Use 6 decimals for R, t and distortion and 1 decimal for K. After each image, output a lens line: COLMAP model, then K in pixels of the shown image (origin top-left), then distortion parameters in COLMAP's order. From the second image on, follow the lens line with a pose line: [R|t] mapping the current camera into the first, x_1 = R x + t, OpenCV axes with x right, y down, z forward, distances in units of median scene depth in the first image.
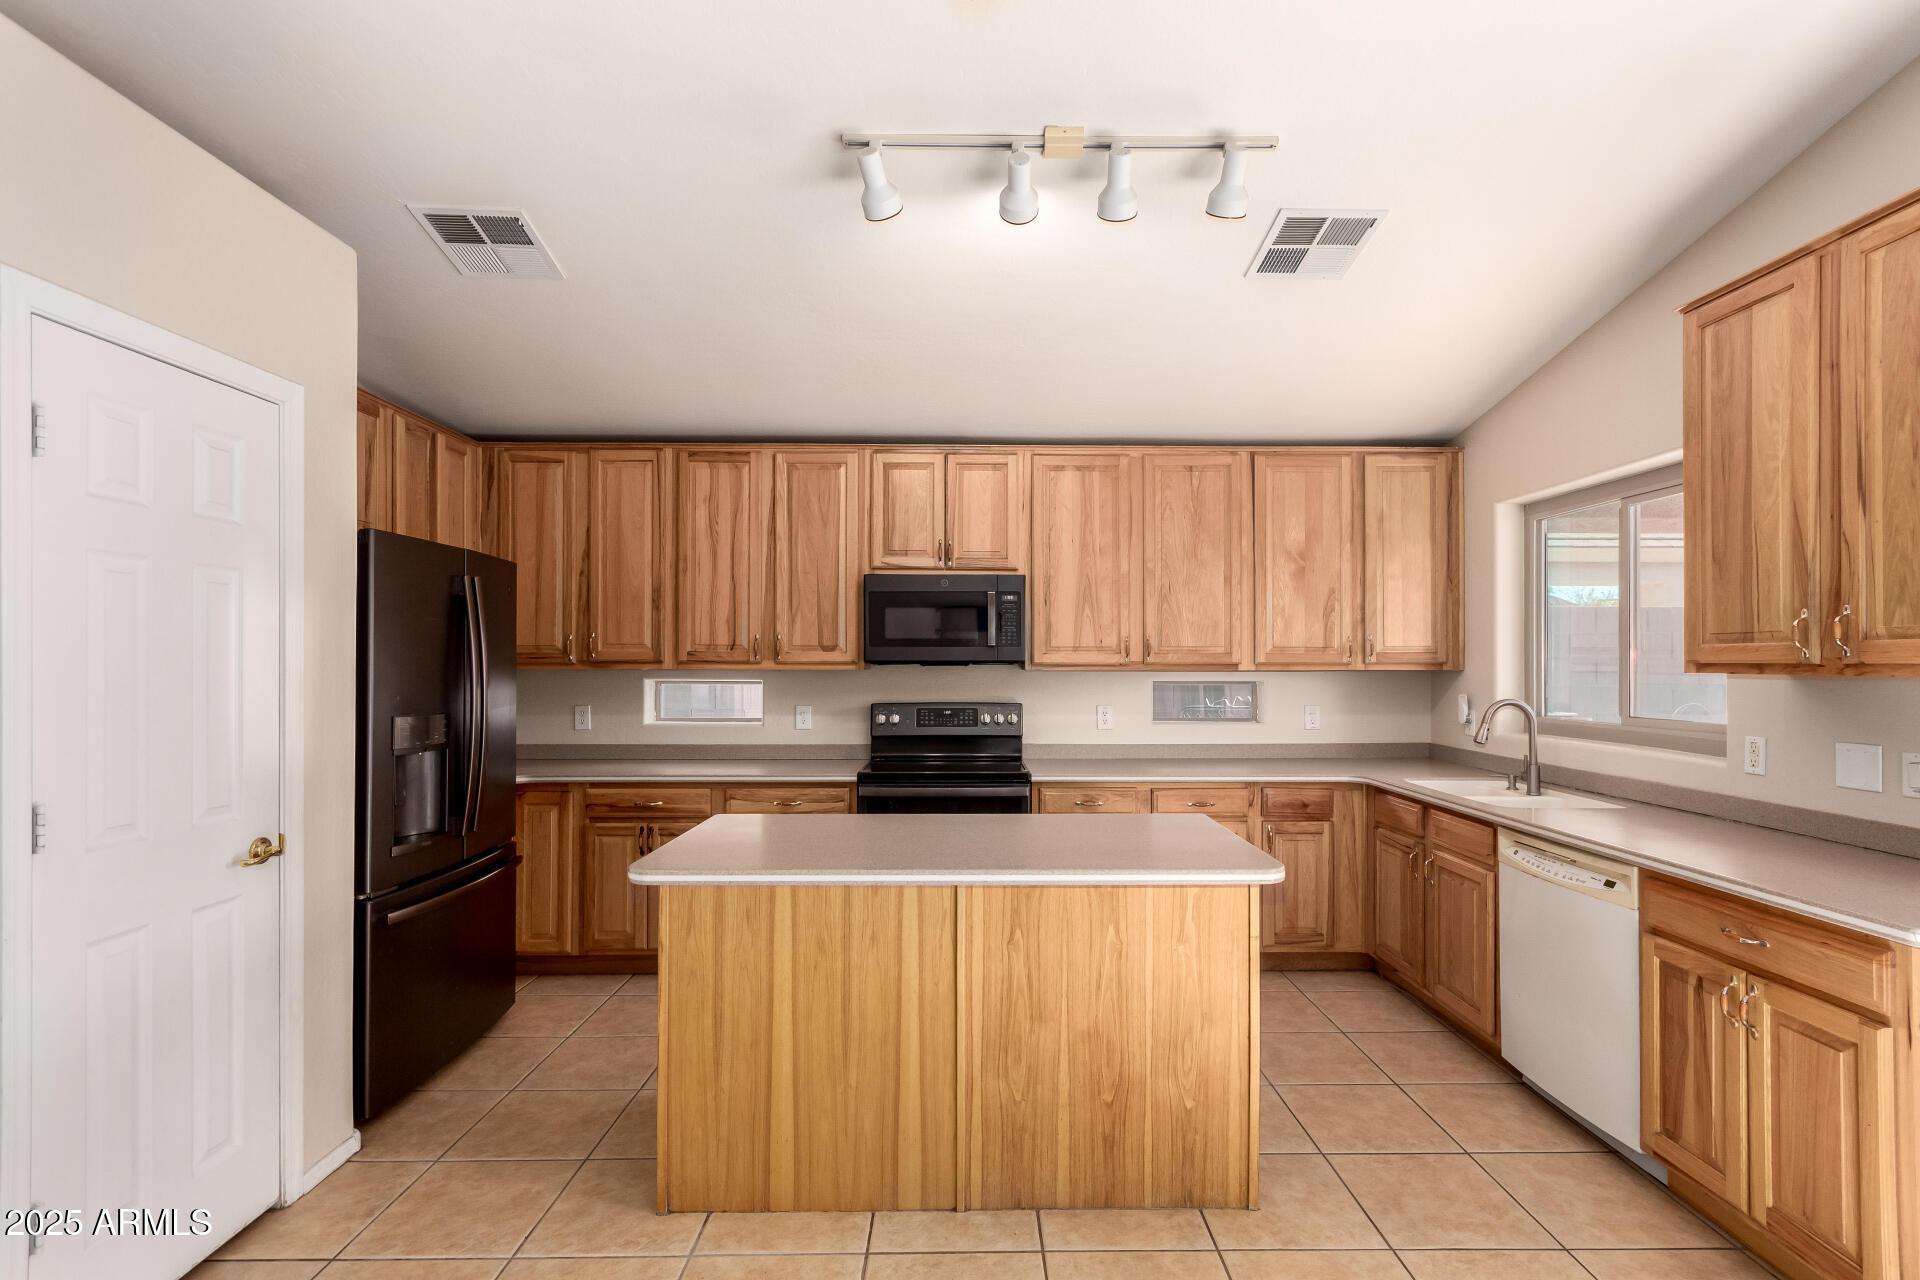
lens RADIAL K [[923.9, 0, 966.1], [0, 923.9, 654.9], [0, 0, 1]] dist [0.006445, 0.000916]
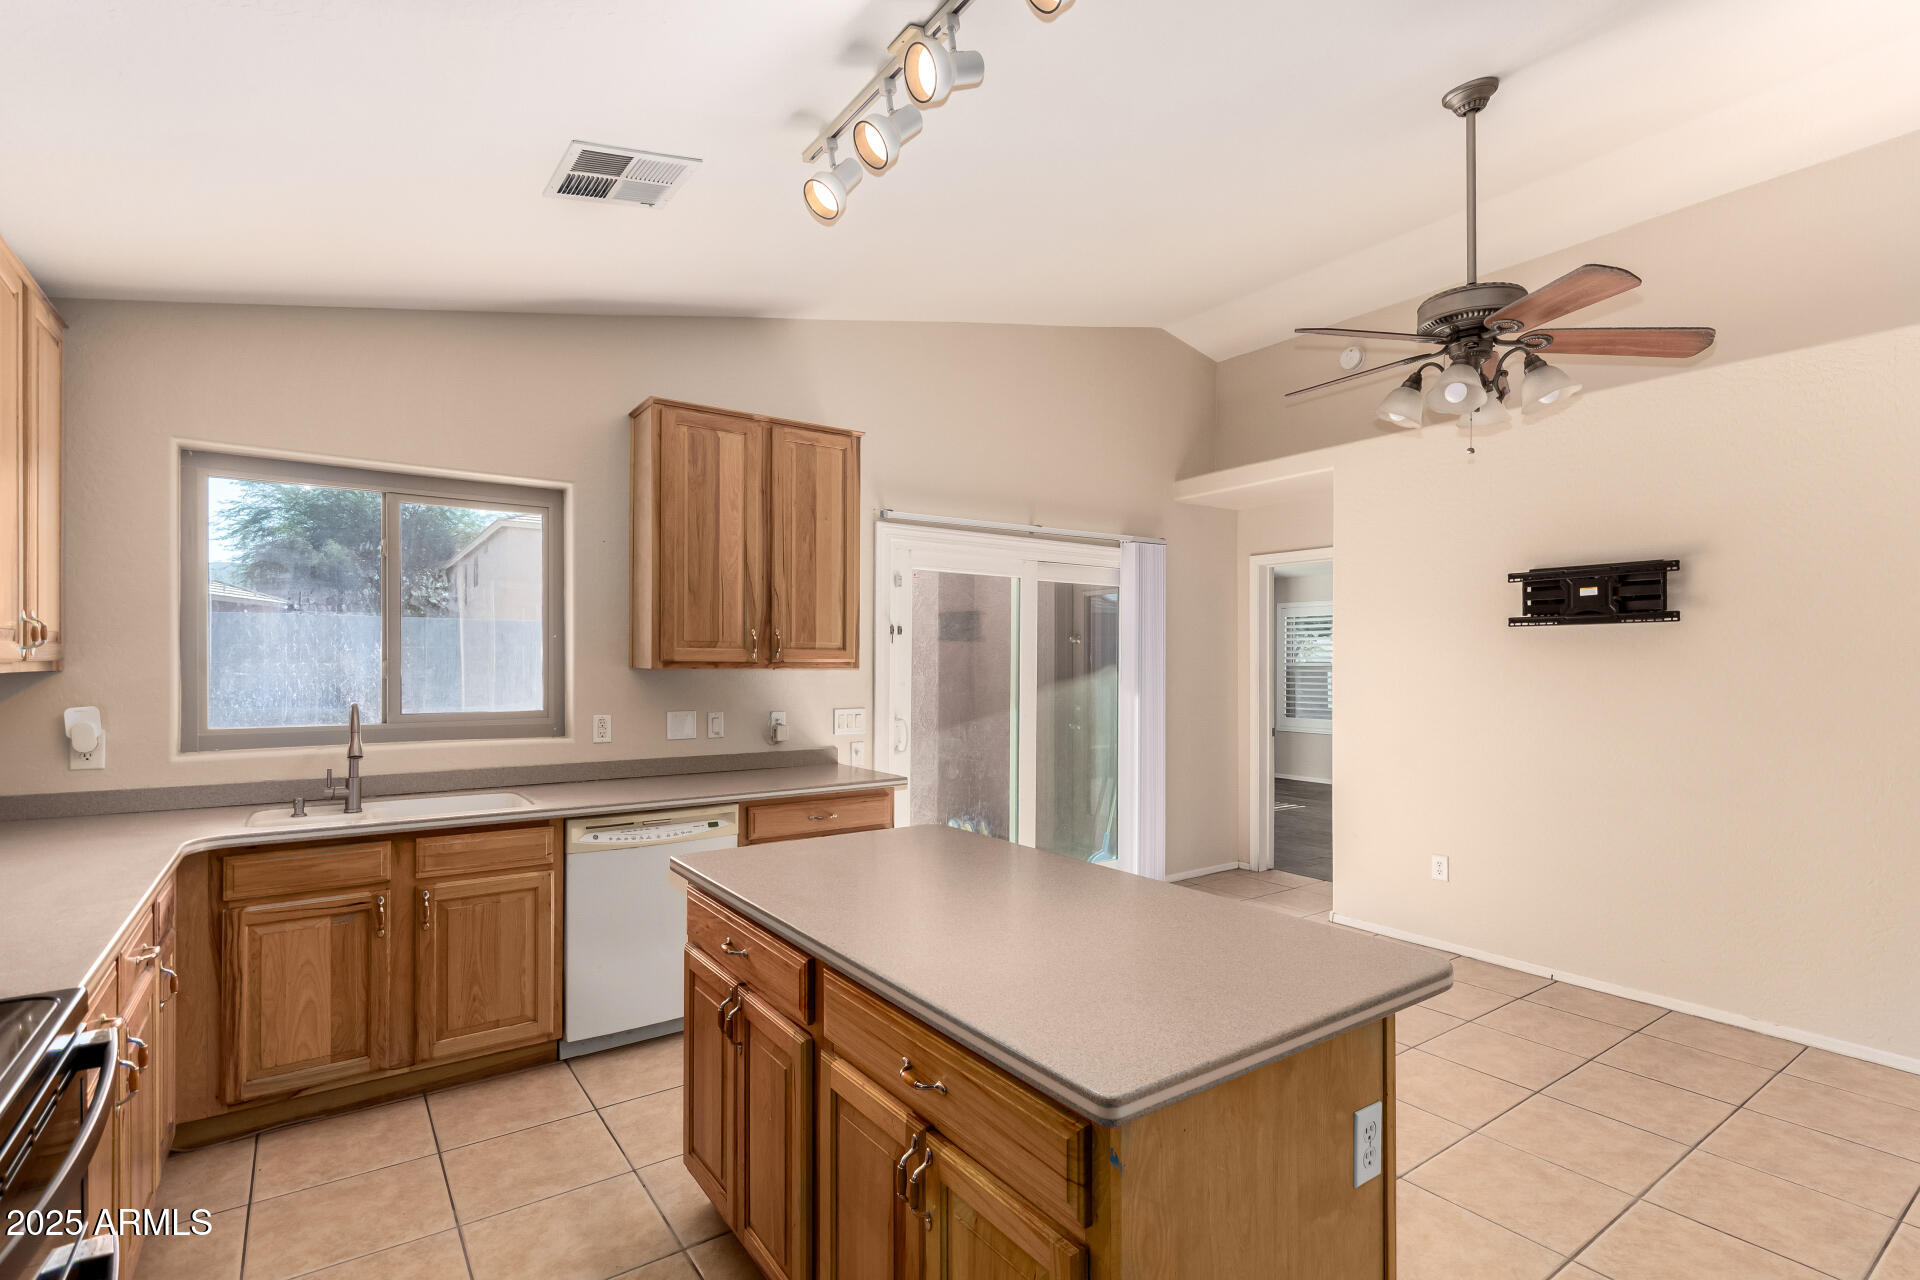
lens RADIAL K [[894.2, 0, 985.3], [0, 894.2, 667.1], [0, 0, 1]] dist [0.001684, 0.003477]
pose [[-0.591856, -0.003548, 0.806036, -0.486197], [-0.009028, 0.999957, -0.002227, 0.013803], [-0.805993, -0.008595, -0.591862, 1.195592]]
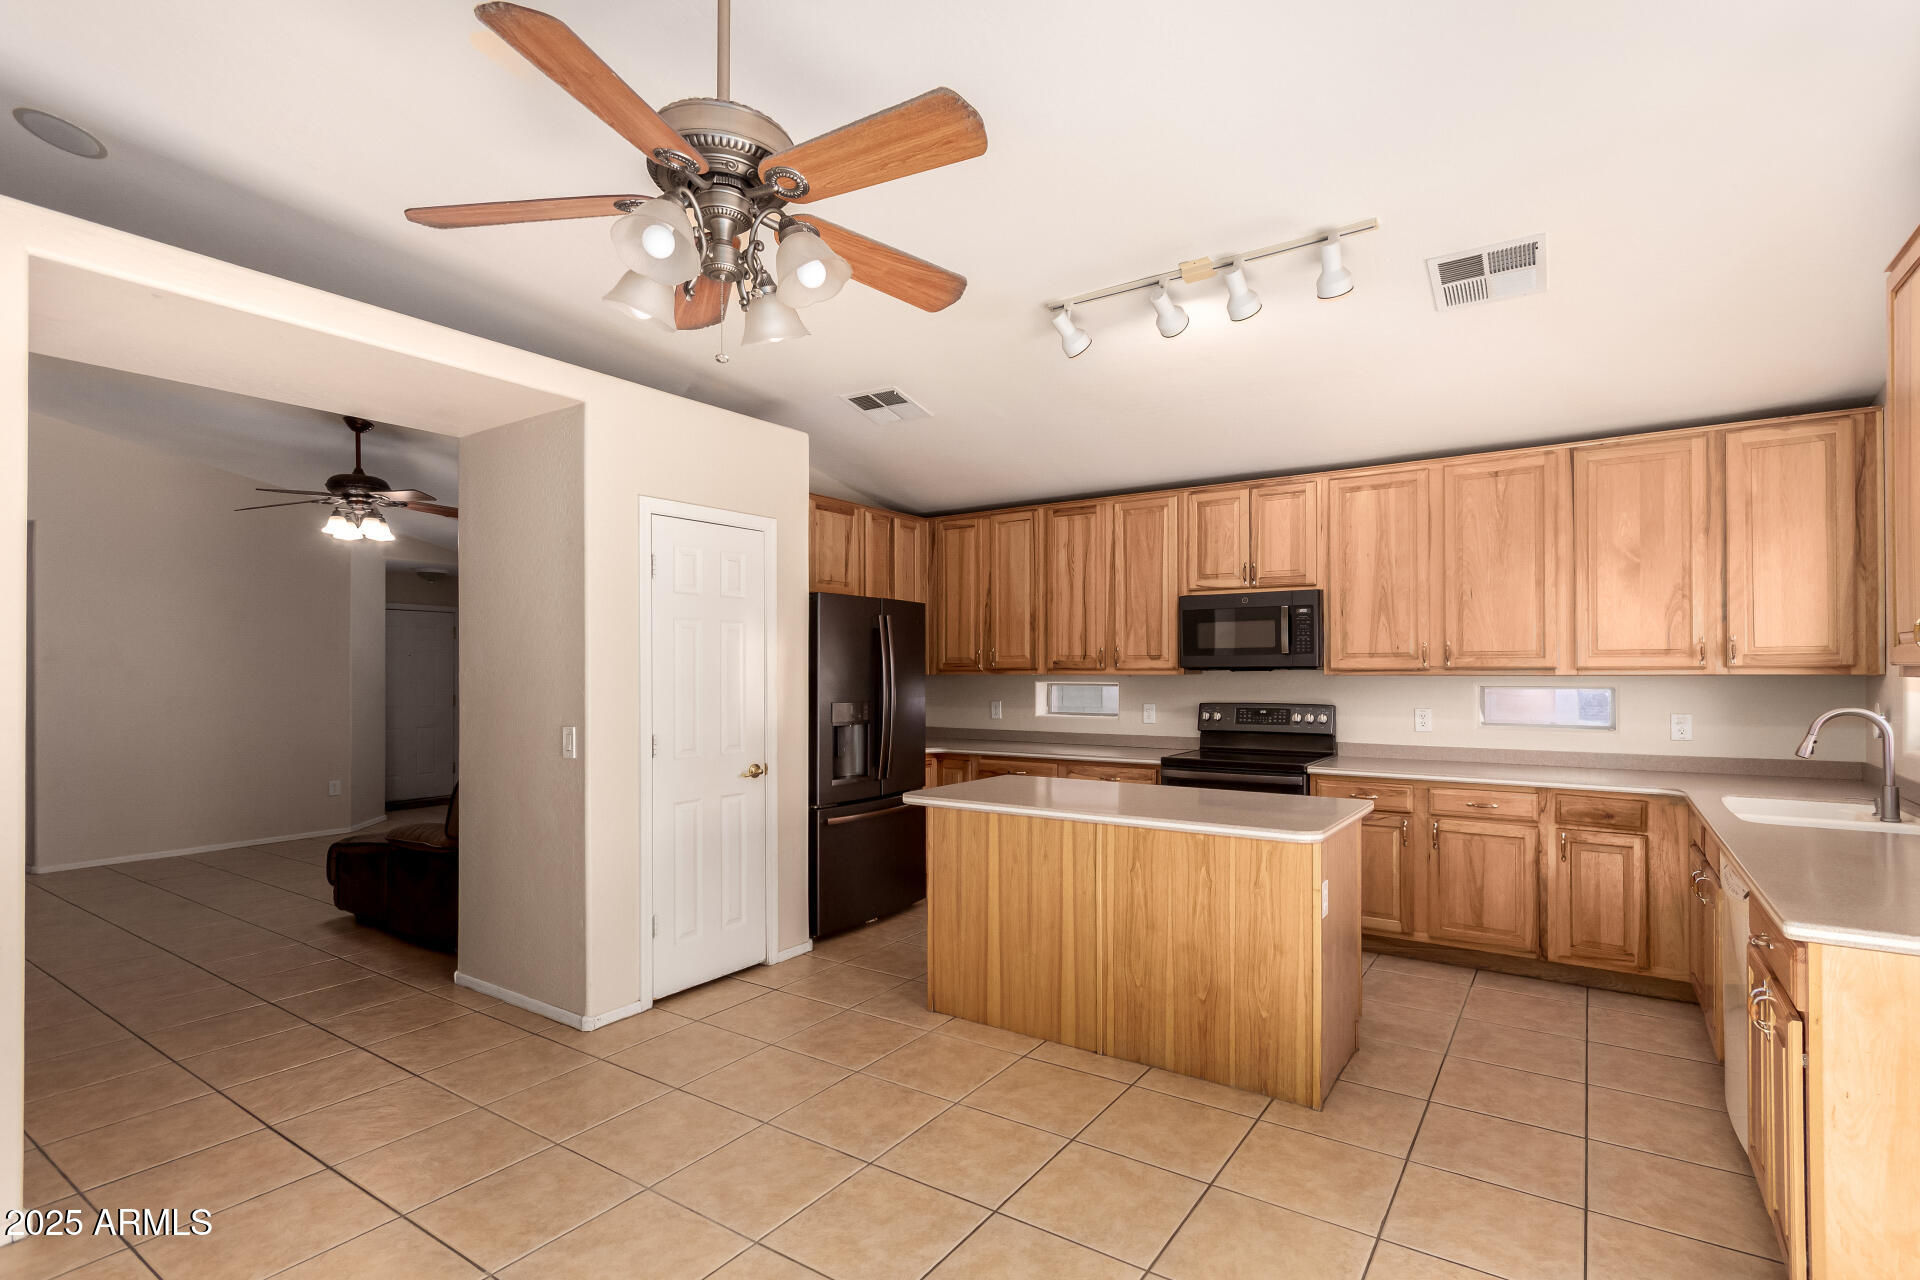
lens RADIAL K [[894.2, 0, 951.0], [0, 894.2, 655.2], [0, 0, 1]] dist [0.001684, 0.003477]
pose [[0.821680, -0.013508, -0.569789, 0.446657], [0.009745, 0.999906, -0.009651, -0.001438], [0.569866, 0.002378, 0.821734, -0.195180]]
